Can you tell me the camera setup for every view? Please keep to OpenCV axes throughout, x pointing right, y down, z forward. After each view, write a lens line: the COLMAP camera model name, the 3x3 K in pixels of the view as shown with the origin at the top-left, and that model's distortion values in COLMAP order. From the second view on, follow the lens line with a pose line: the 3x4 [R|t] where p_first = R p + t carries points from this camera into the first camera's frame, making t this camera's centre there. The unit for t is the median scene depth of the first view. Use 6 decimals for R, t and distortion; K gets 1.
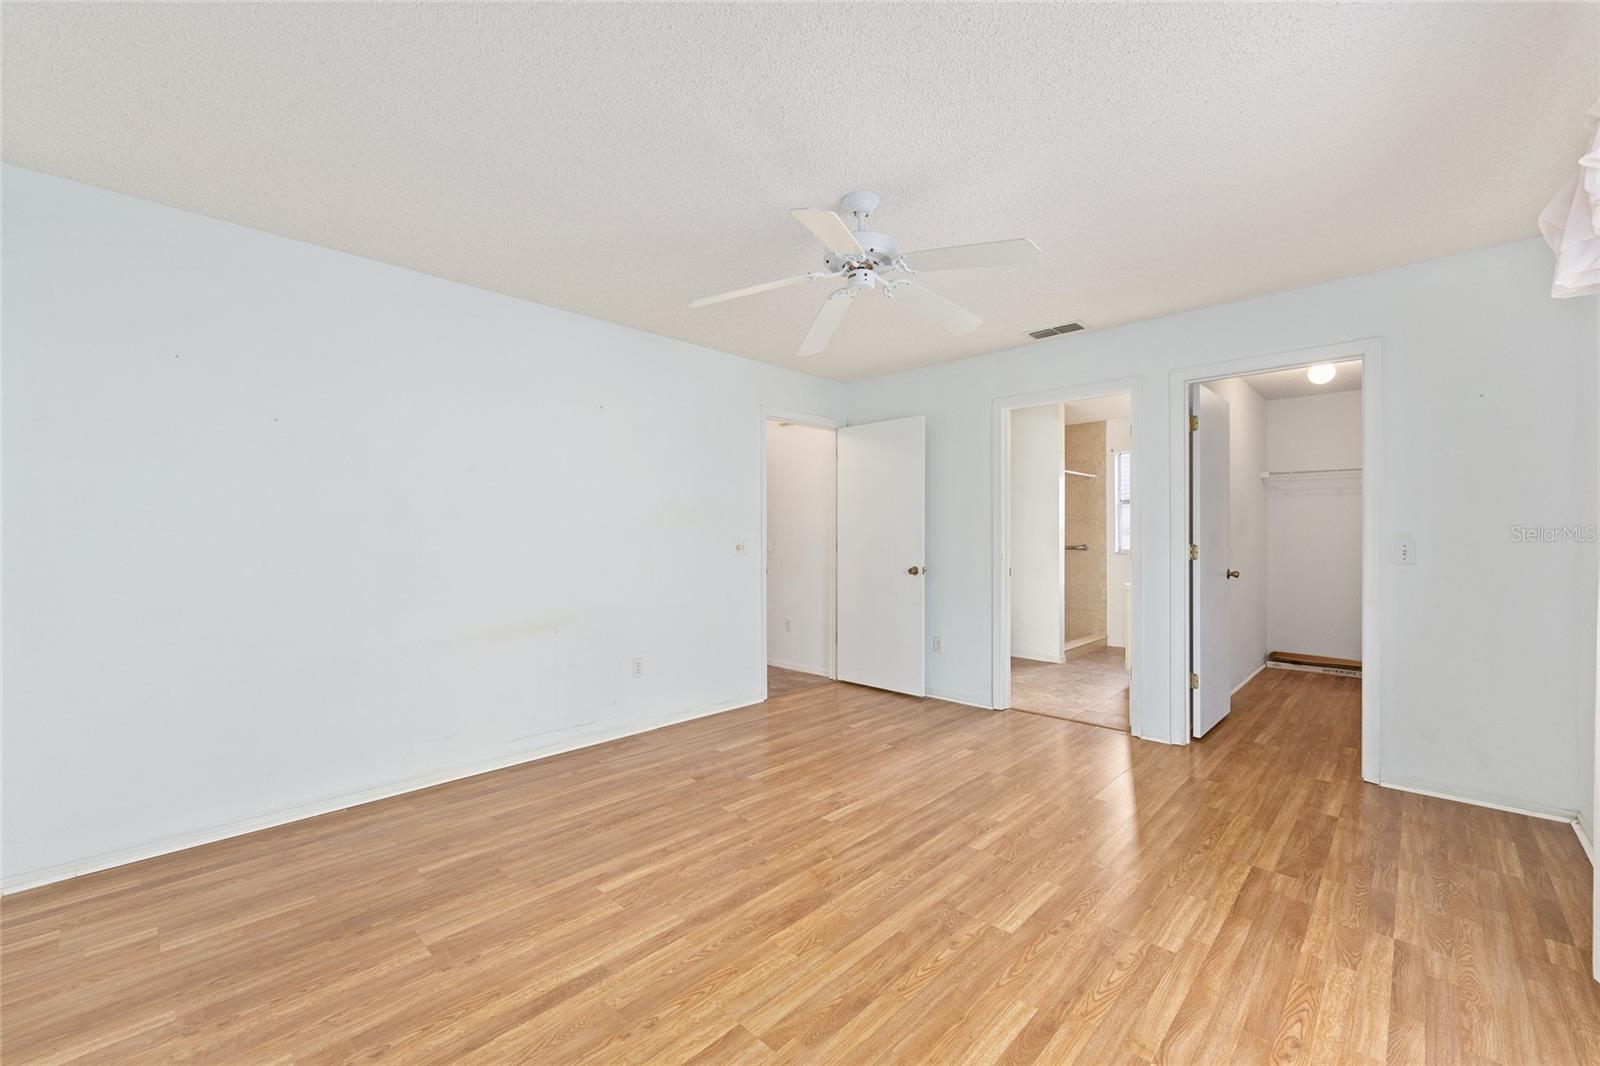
lens RADIAL K [[646.9, 0, 799.2], [0, 646.9, 534.8], [0, 0, 1]] dist [0.000117, 0.000439]
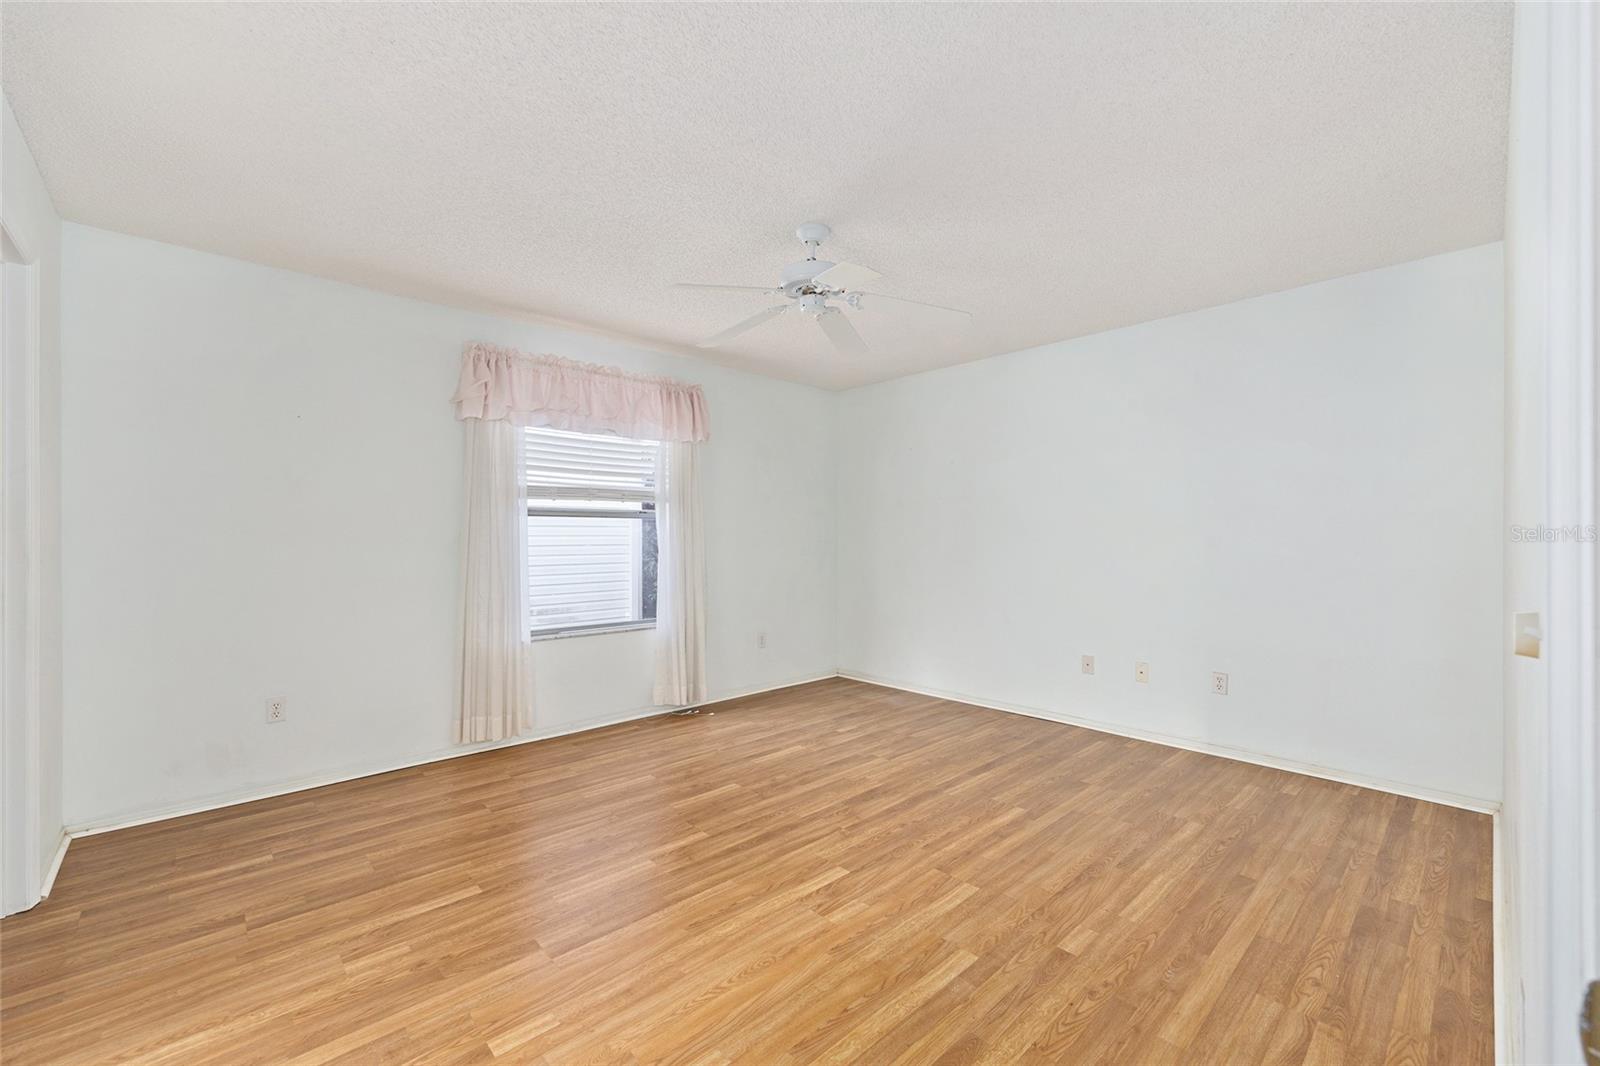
lens RADIAL K [[646.9, 0, 799.1], [0, 646.9, 532.2], [0, 0, 1]] dist [0.000117, 0.000439]
pose [[-0.998545, 0.004935, 0.053703, 0.052816], [0.004508, 0.999957, -0.008077, 0.001473], [-0.053741, -0.007823, -0.998524, 1.825939]]
